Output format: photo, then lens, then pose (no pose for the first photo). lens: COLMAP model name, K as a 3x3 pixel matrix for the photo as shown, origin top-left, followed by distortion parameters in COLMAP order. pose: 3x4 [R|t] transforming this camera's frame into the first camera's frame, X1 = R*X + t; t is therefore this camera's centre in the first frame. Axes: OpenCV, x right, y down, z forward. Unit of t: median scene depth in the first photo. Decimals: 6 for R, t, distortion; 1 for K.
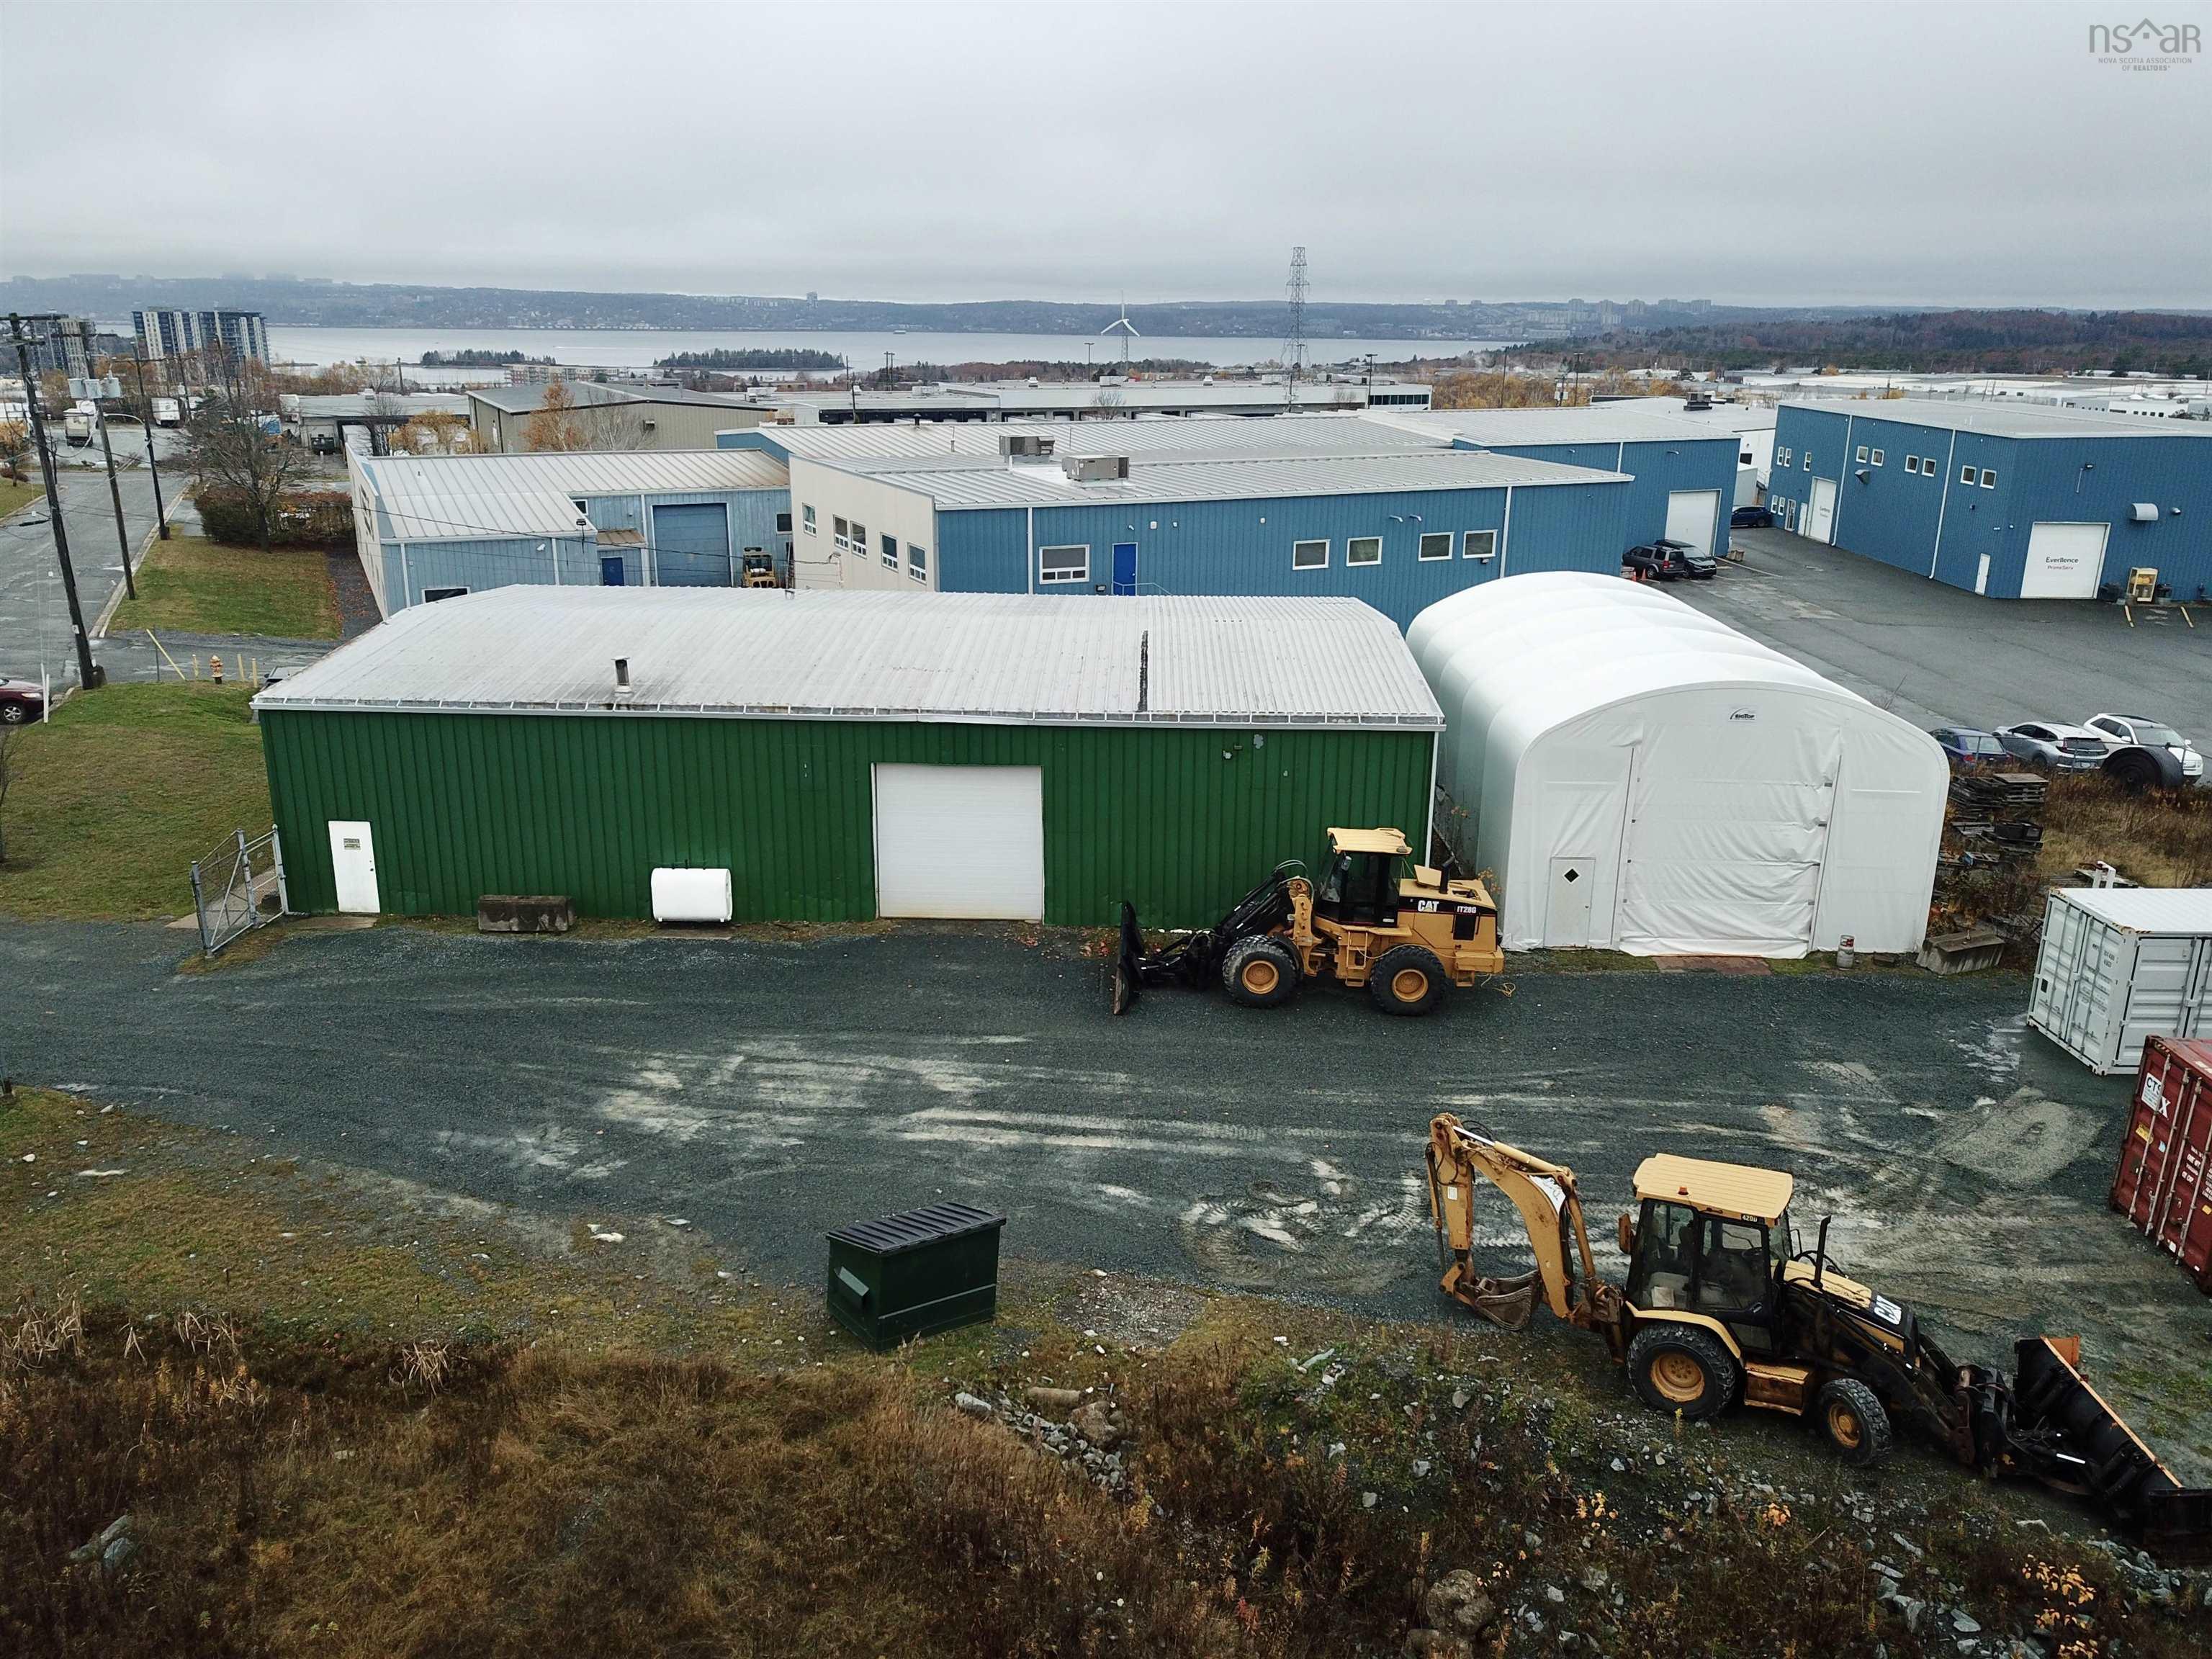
lens RADIAL K [[1652.5, 0, 1106.0], [0, 1652.5, 829.5], [0, 0, 1]] dist [0.064361, -0.081278]
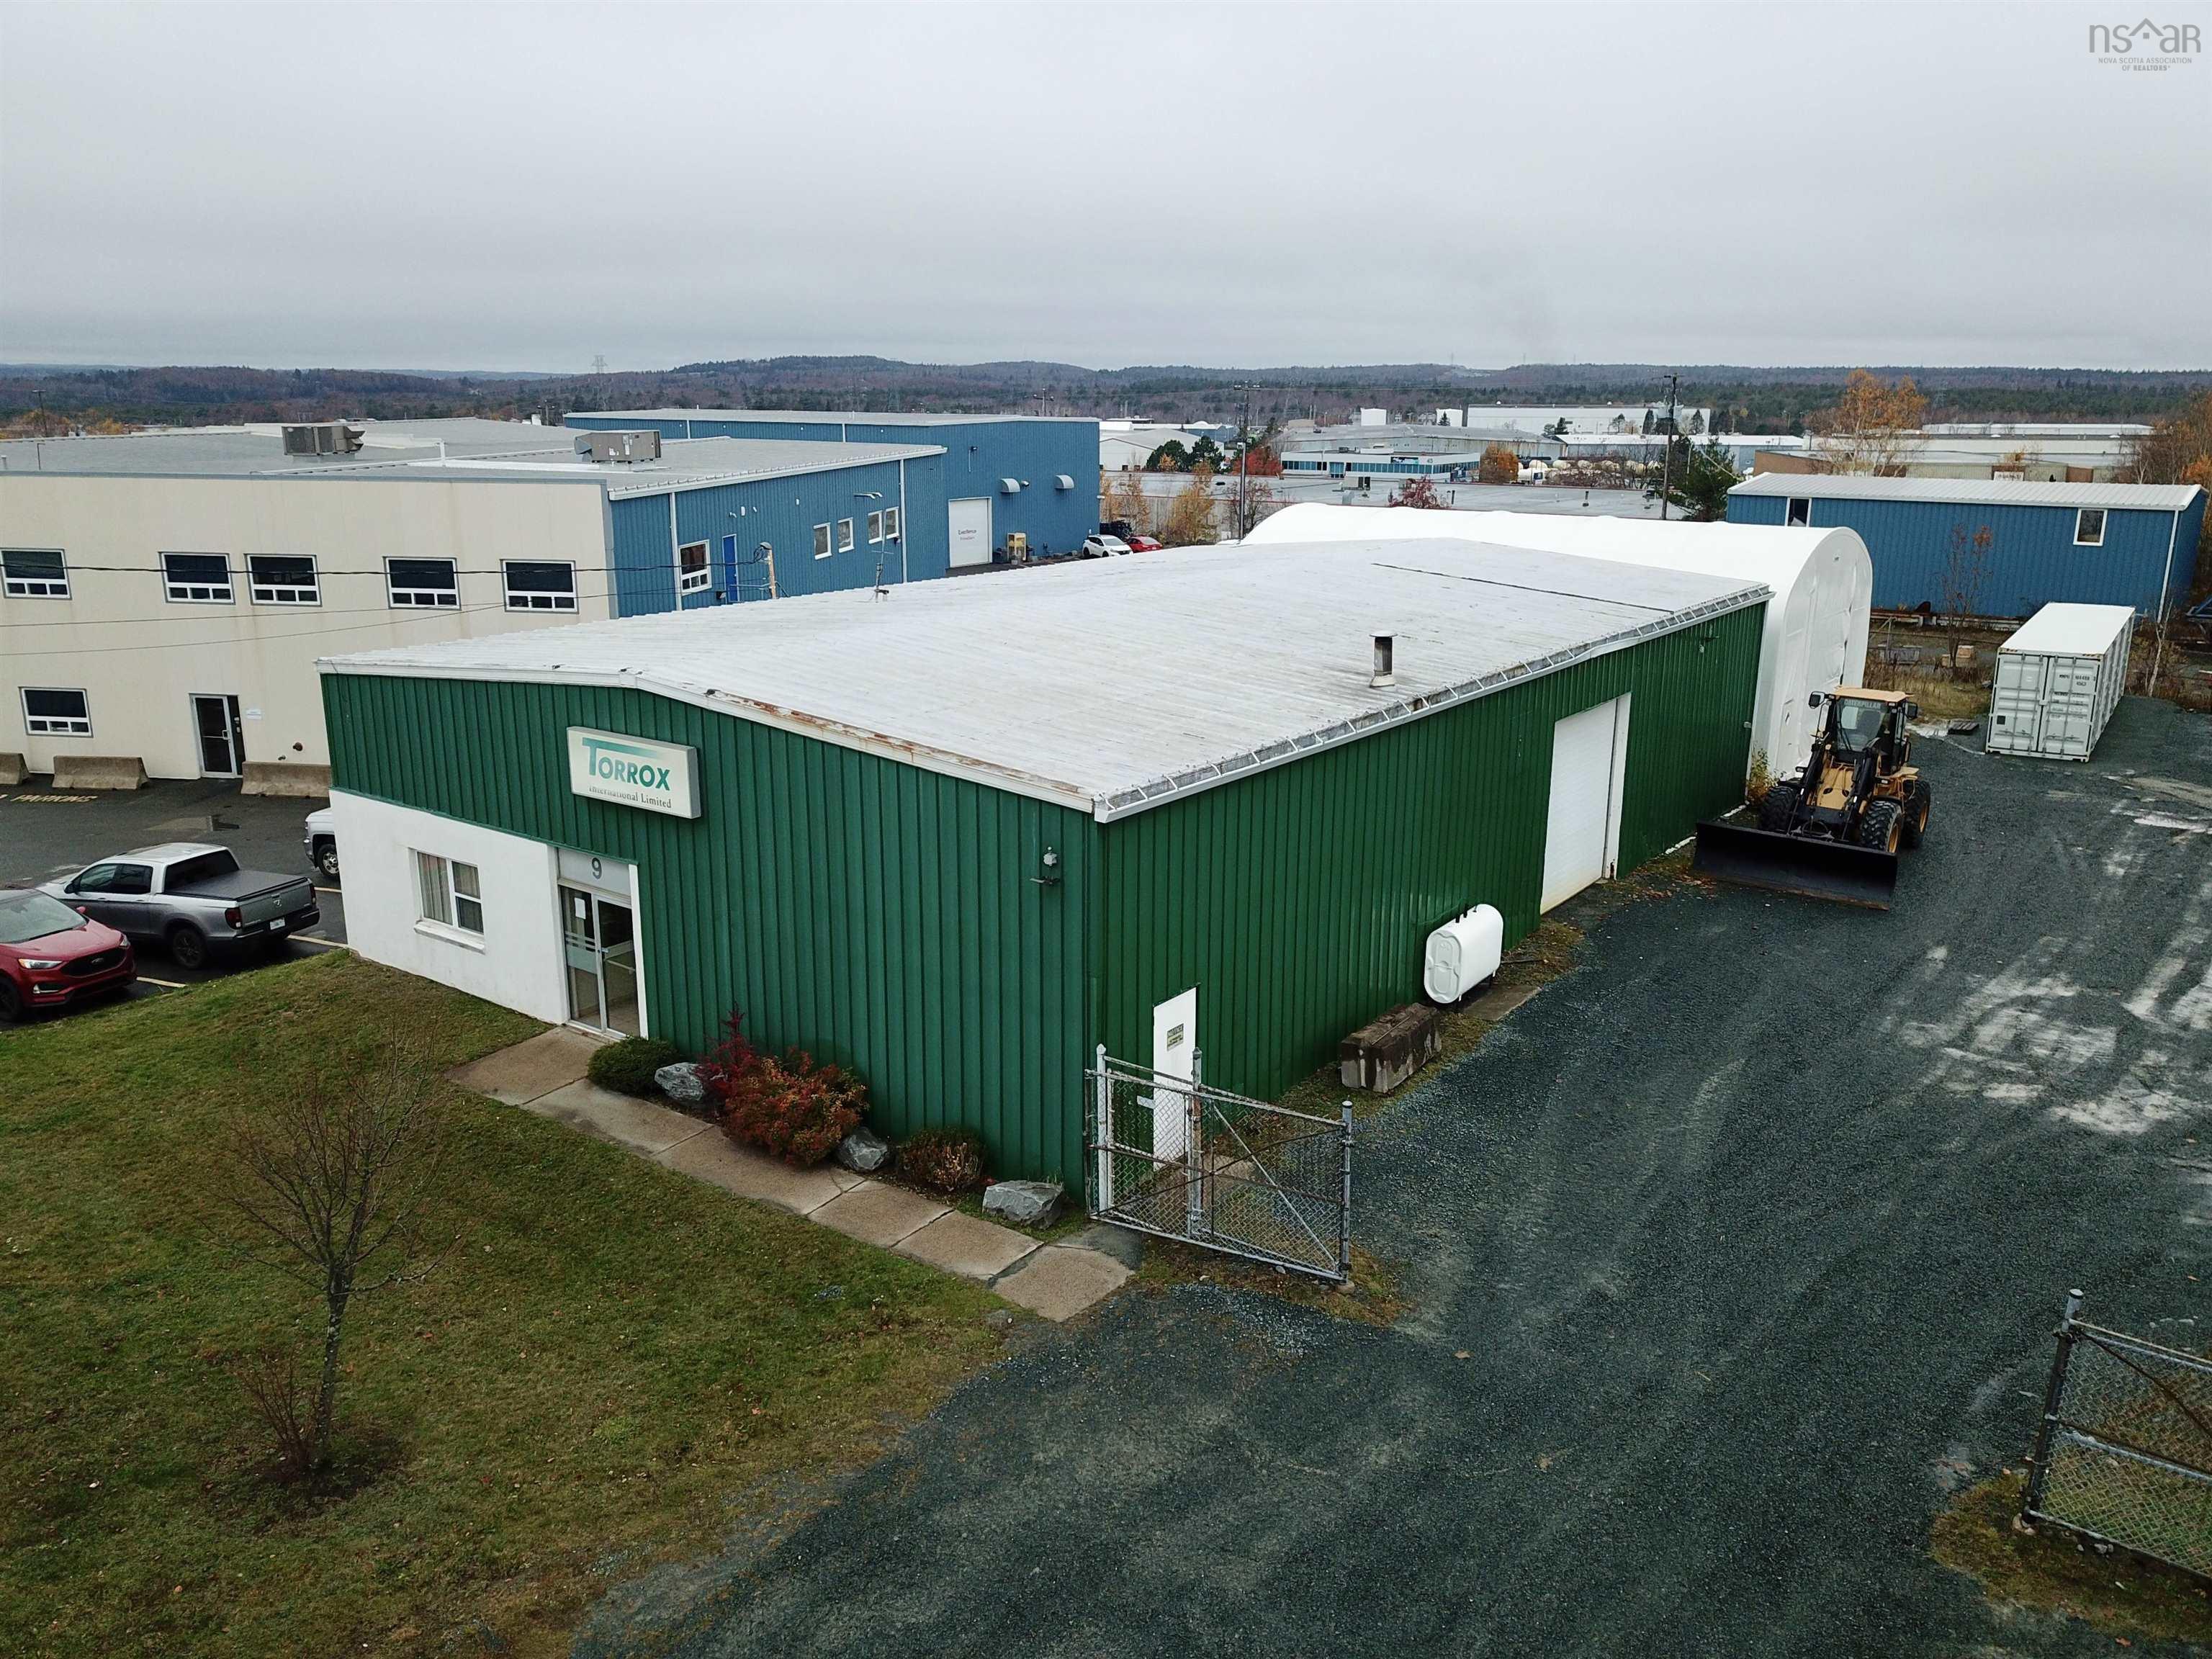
lens RADIAL K [[1700.3, 0, 1136.2], [0, 1700.3, 793.9], [0, 0, 1]] dist [0.009038, 0.008651]
pose [[0.567867, -0.200934, 0.798218, -1.093510], [0.245879, 0.966879, 0.068468, -0.134037], [-0.785538, 0.157384, 0.598464, 0.827113]]
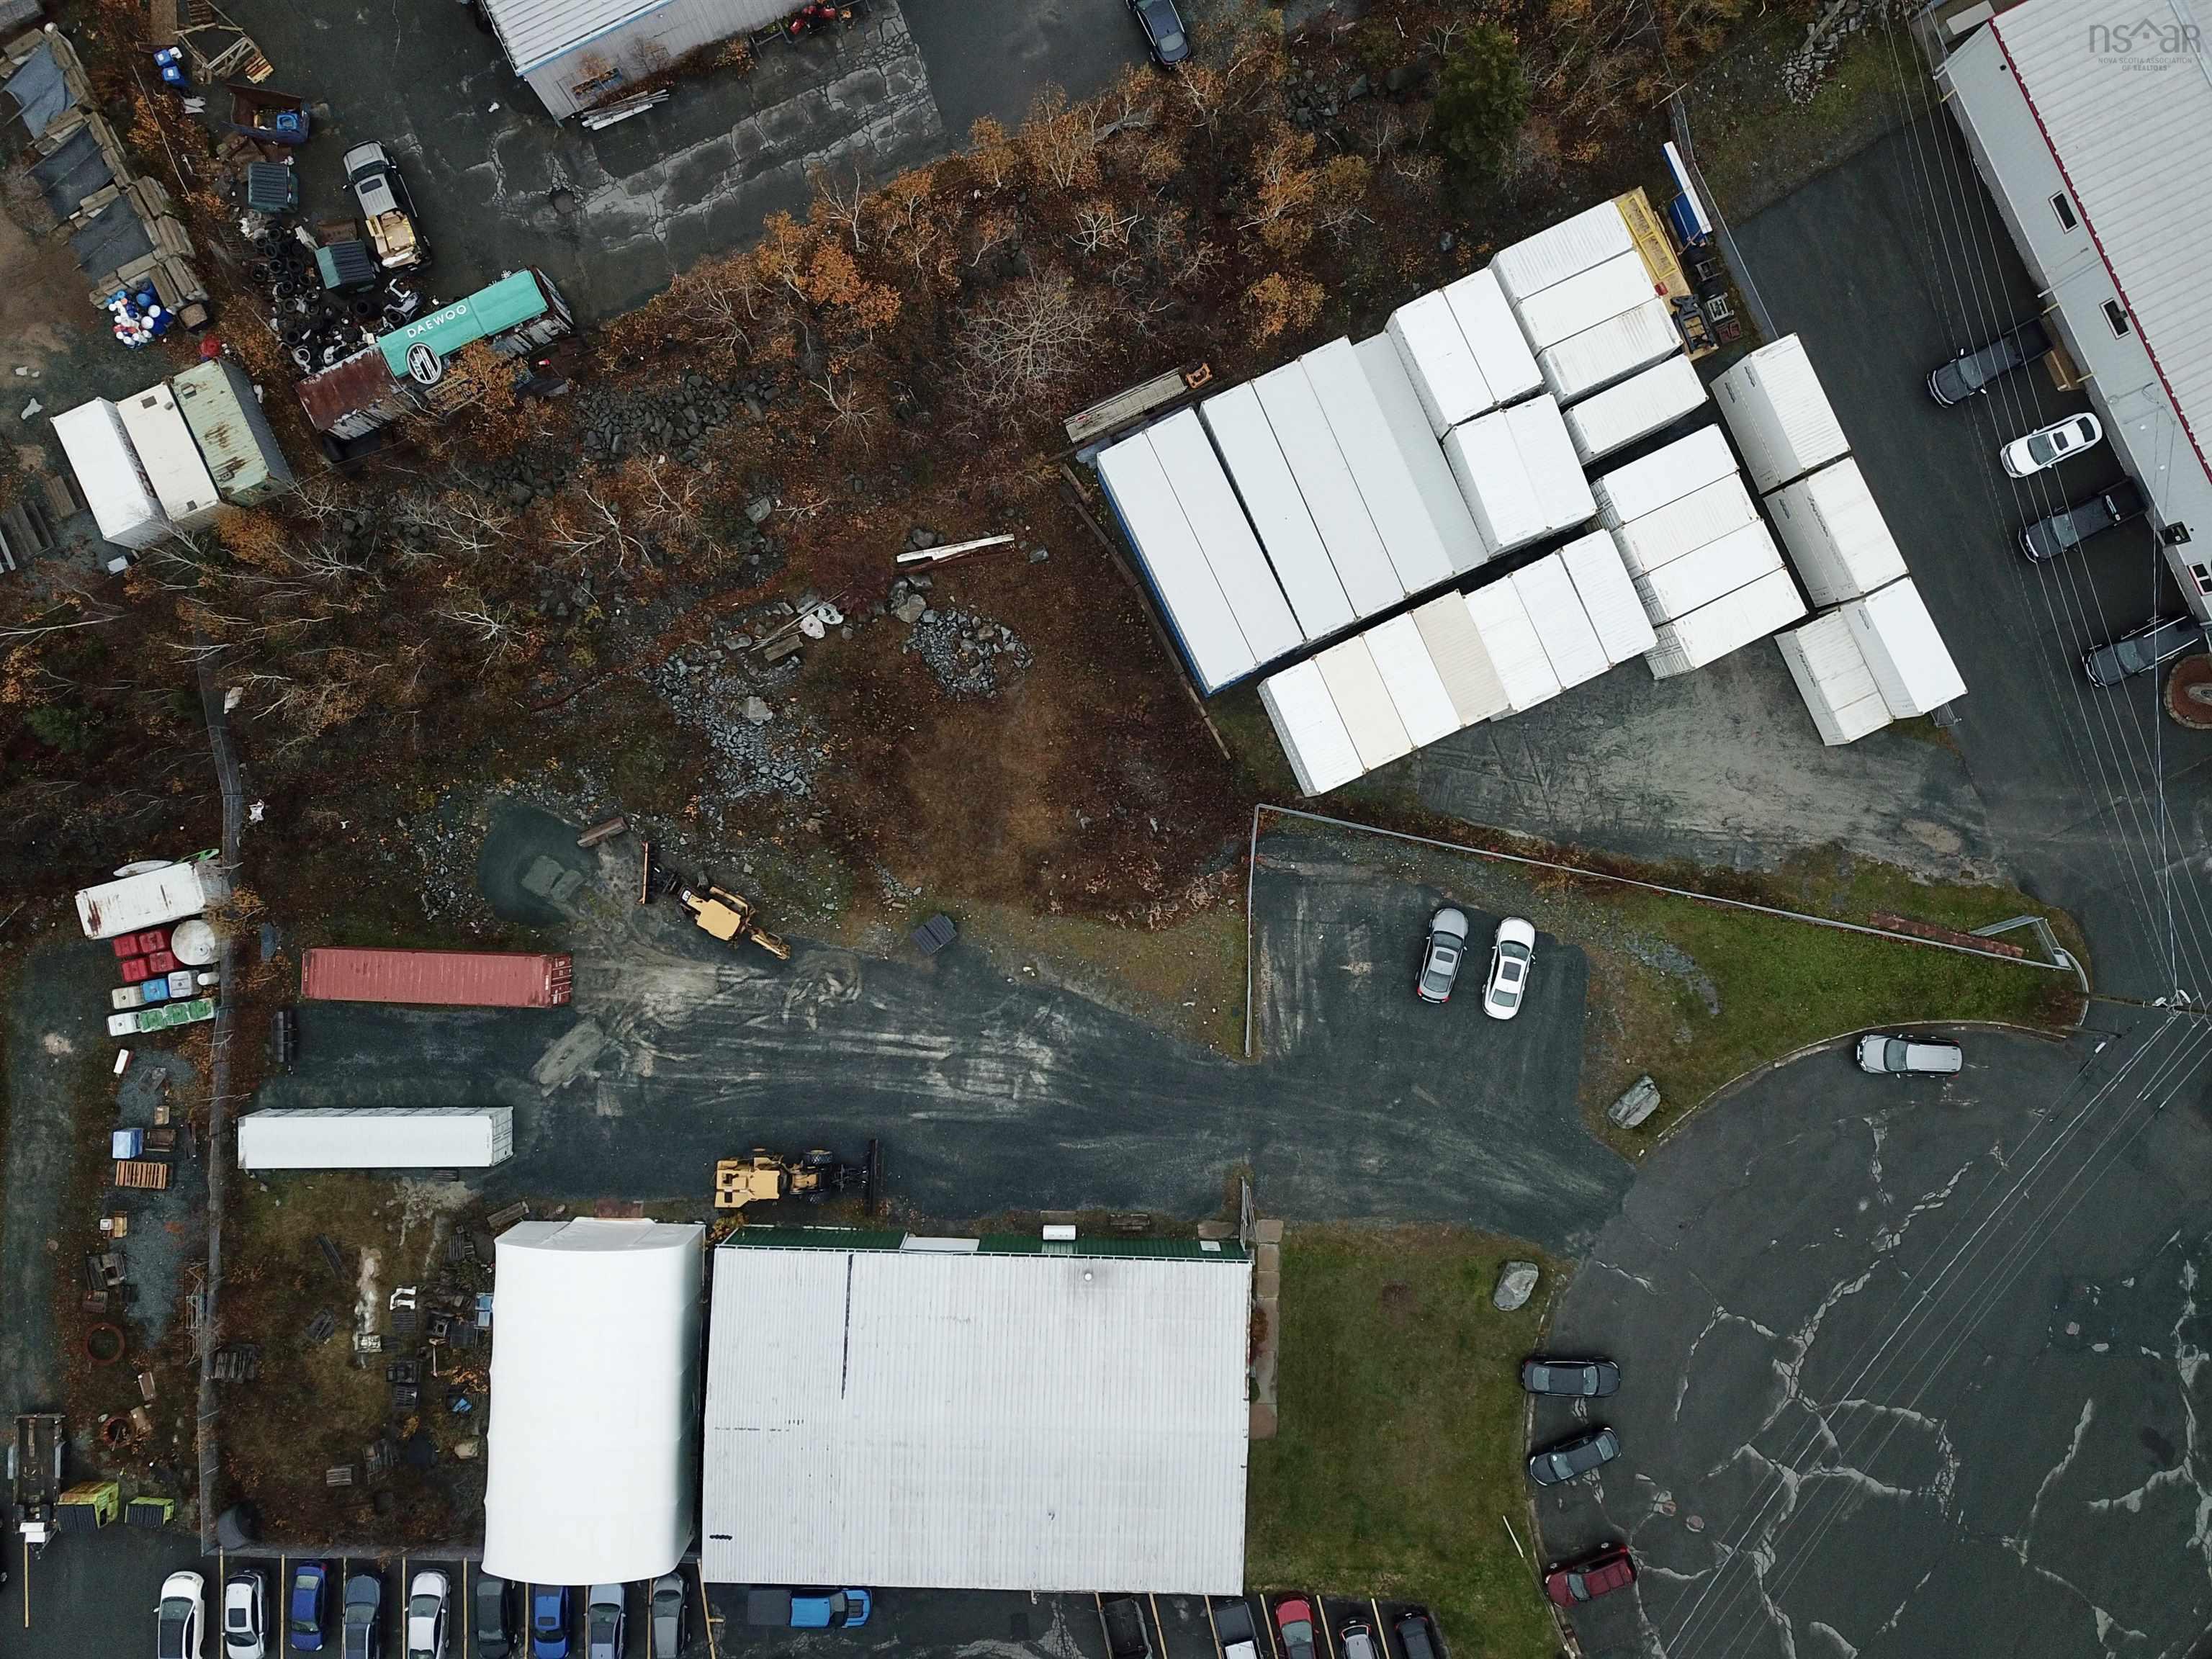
lens RADIAL K [[1700.3, 0, 1136.2], [0, 1700.3, 793.9], [0, 0, 1]] dist [0.009038, 0.008651]
pose [[-0.999605, -0.015506, -0.023437, -0.359133], [-0.018121, -0.281762, 0.959313, -2.511302], [-0.021479, 0.959359, 0.281370, -0.289605]]
